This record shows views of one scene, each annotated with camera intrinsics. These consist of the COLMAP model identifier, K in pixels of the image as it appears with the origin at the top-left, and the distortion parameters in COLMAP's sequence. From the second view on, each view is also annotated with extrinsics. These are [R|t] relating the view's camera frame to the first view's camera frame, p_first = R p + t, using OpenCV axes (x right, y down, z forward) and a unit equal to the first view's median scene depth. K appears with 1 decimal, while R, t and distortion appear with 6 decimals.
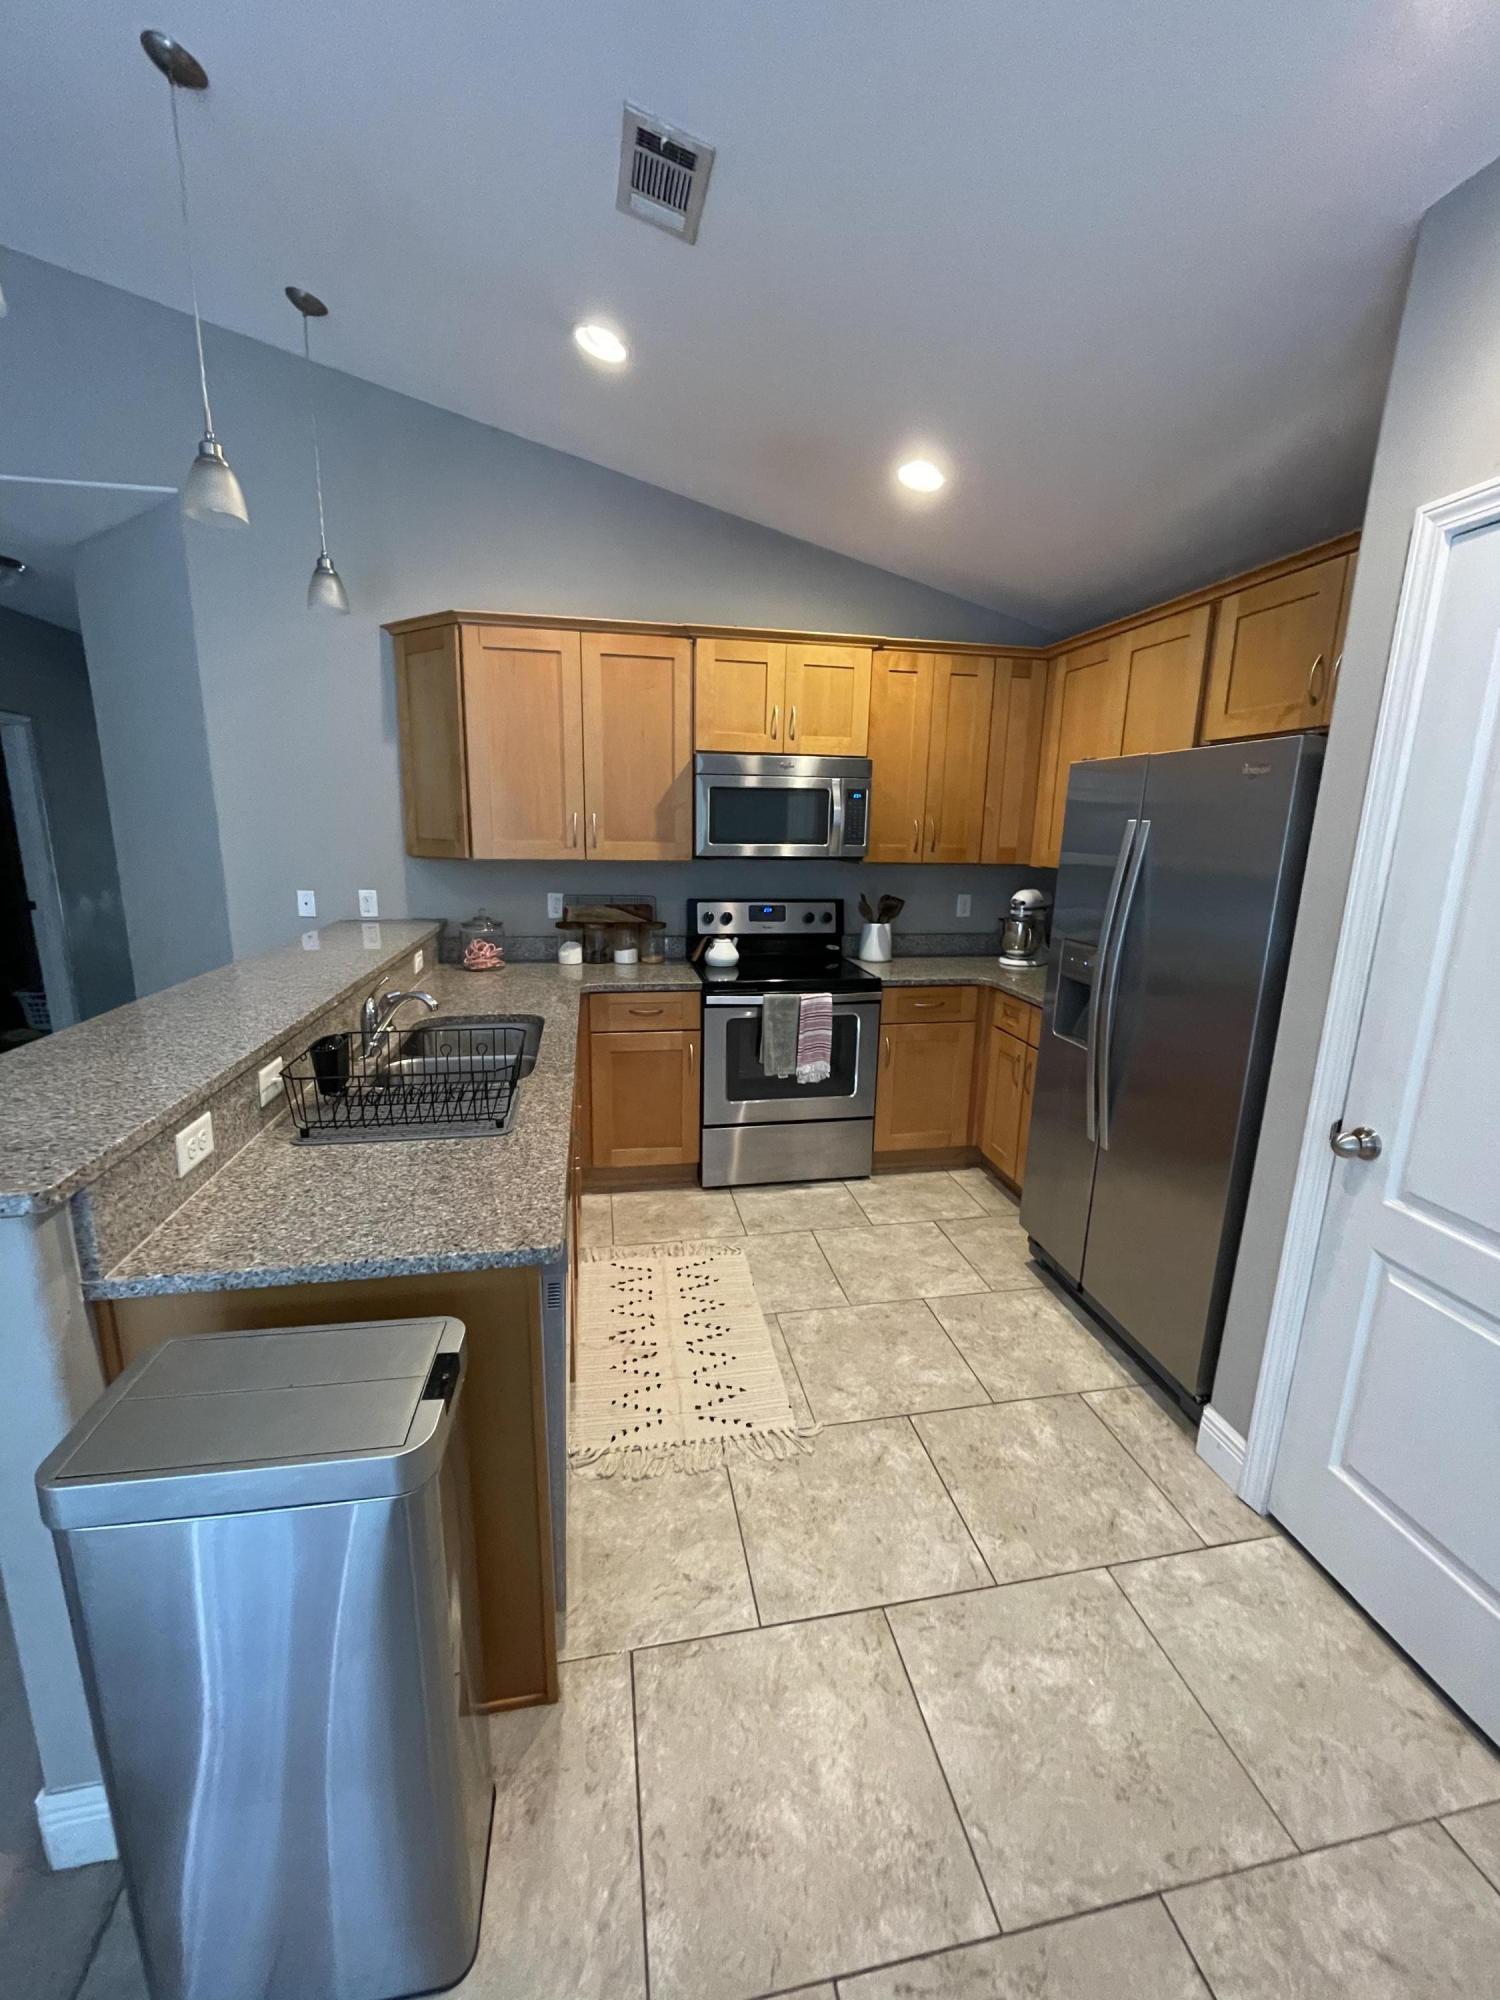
lens RADIAL K [[812.0, 0, 751.8], [0, 812.0, 995.1], [0, 0, 1]] dist [-0.002330, -0.000210]
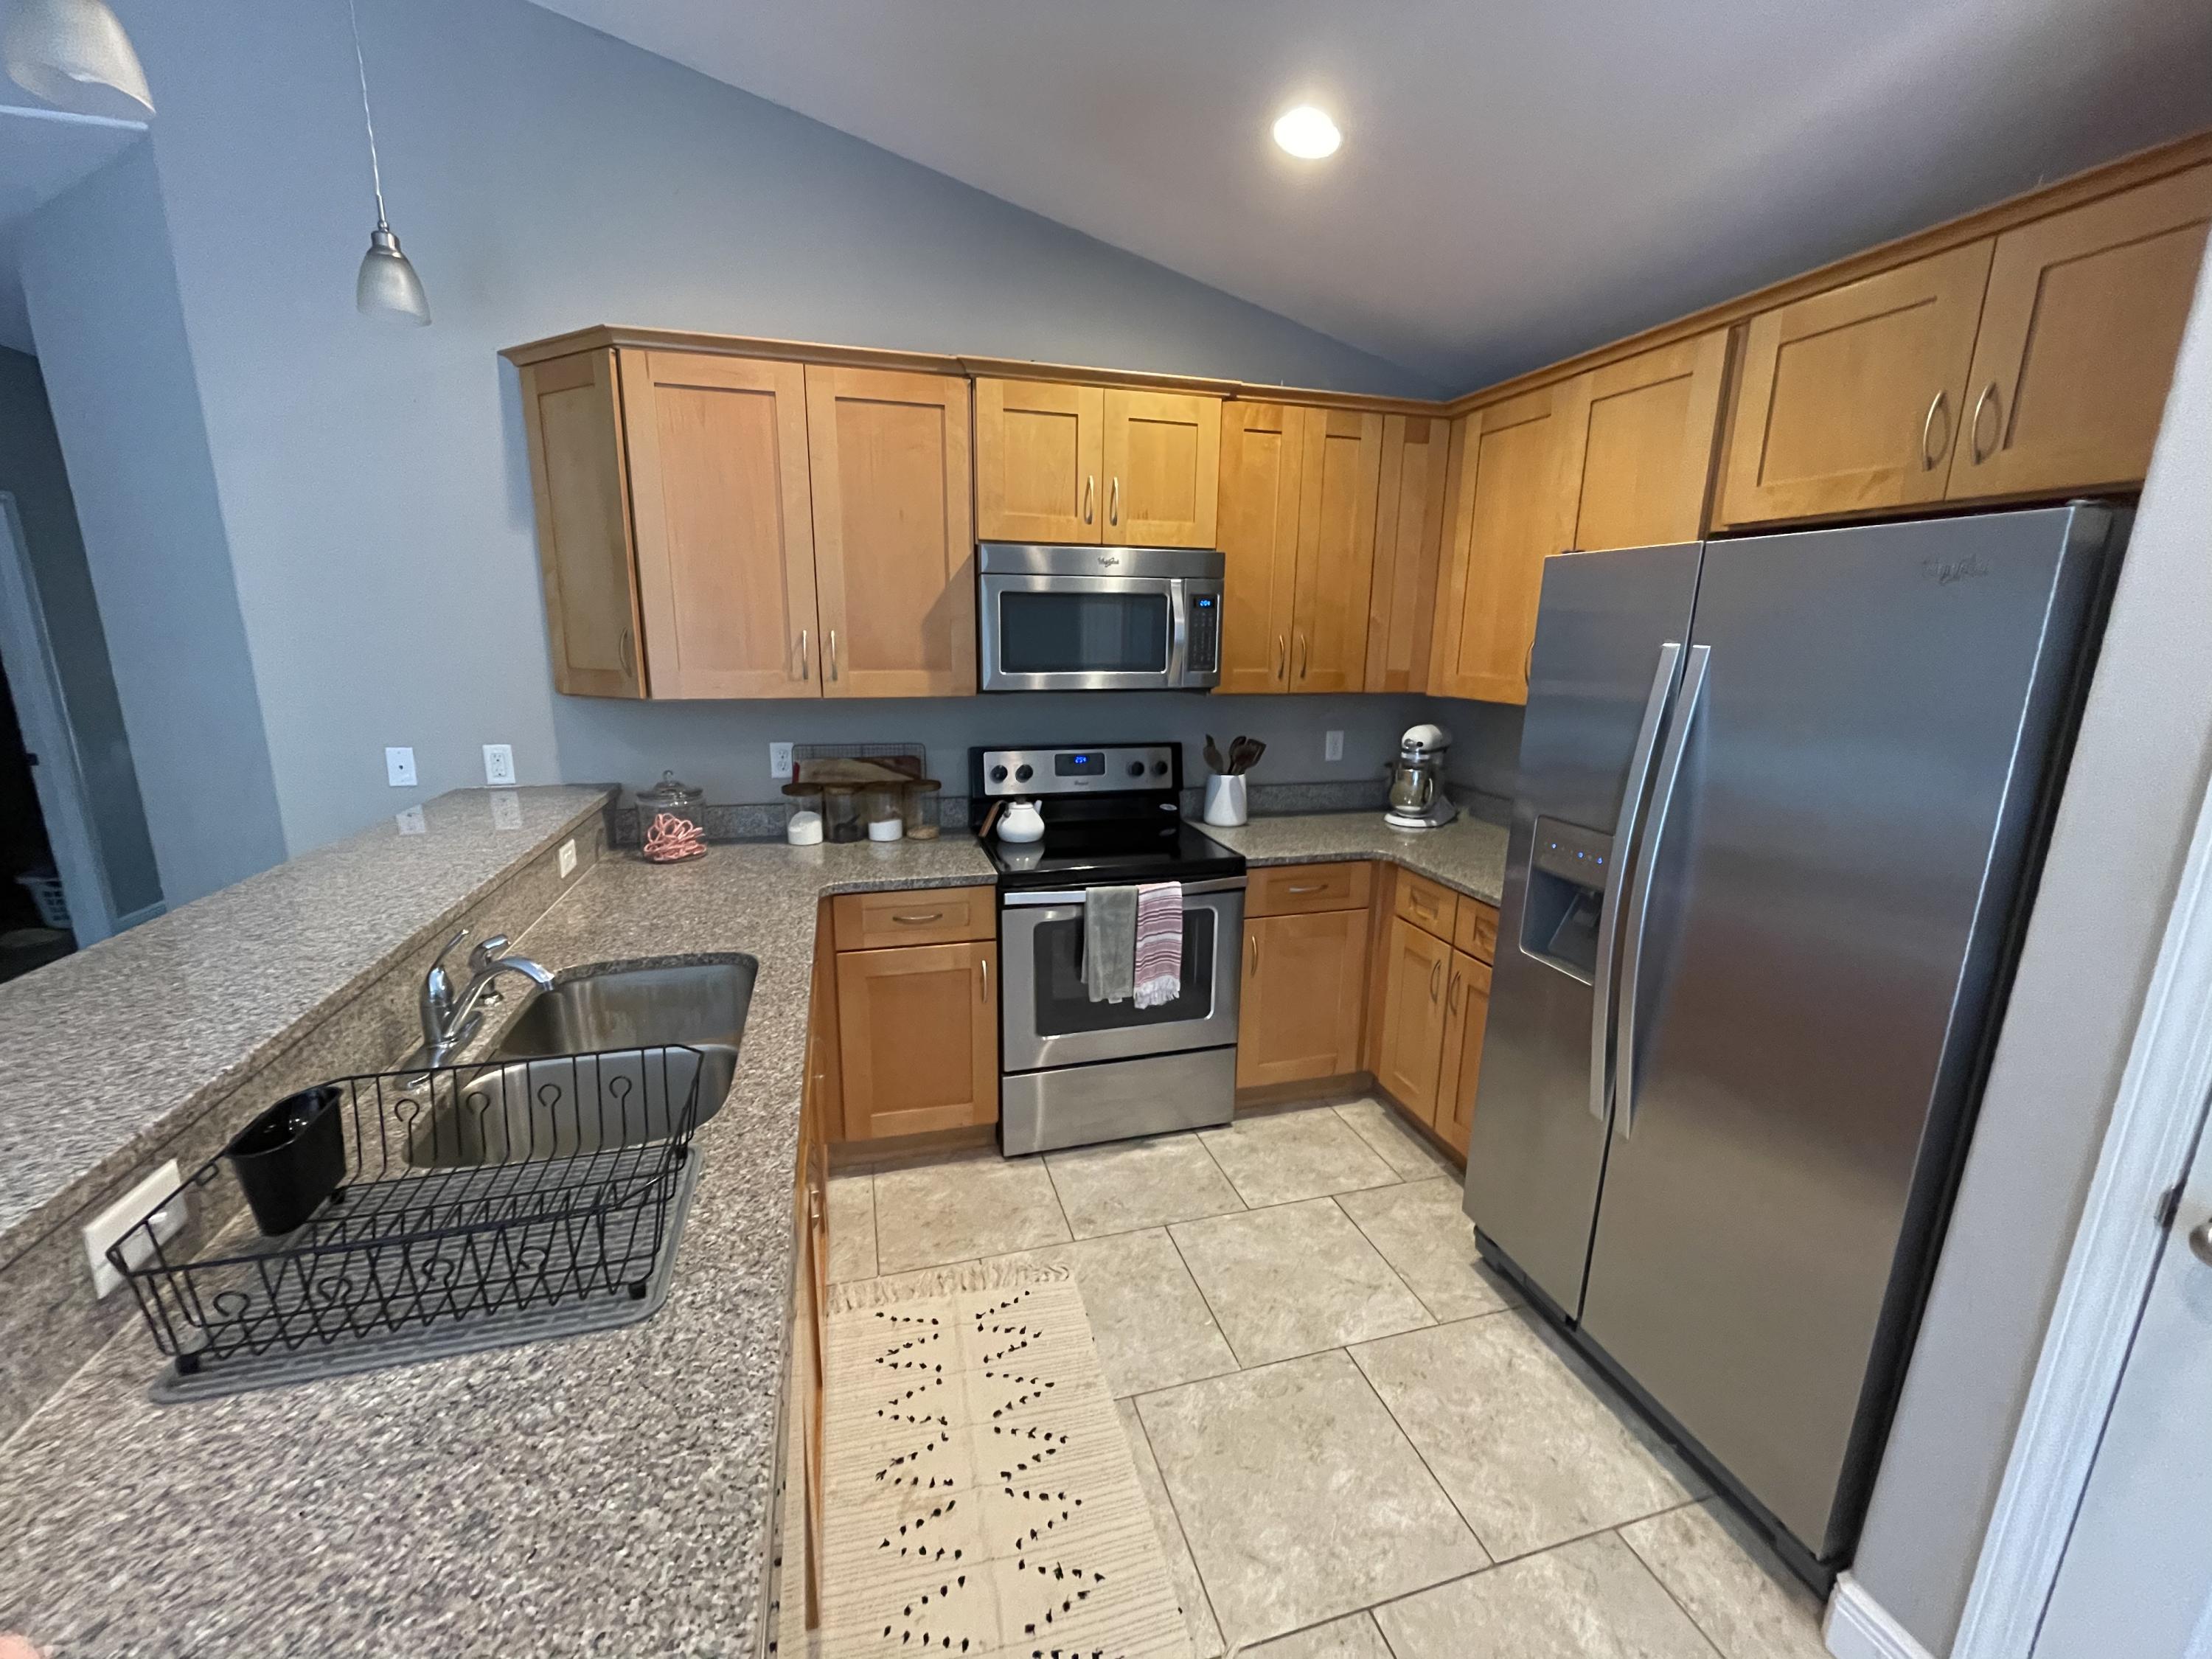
lens RADIAL K [[898.1, 0, 1104.2], [0, 898.1, 823.5], [0, 0, 1]] dist [-0.002330, -0.000210]
pose [[0.995902, -0.025888, 0.086651, -0.036041], [0.025253, 0.999646, 0.008416, -0.062858], [-0.086839, -0.006194, 0.996203, 0.226538]]
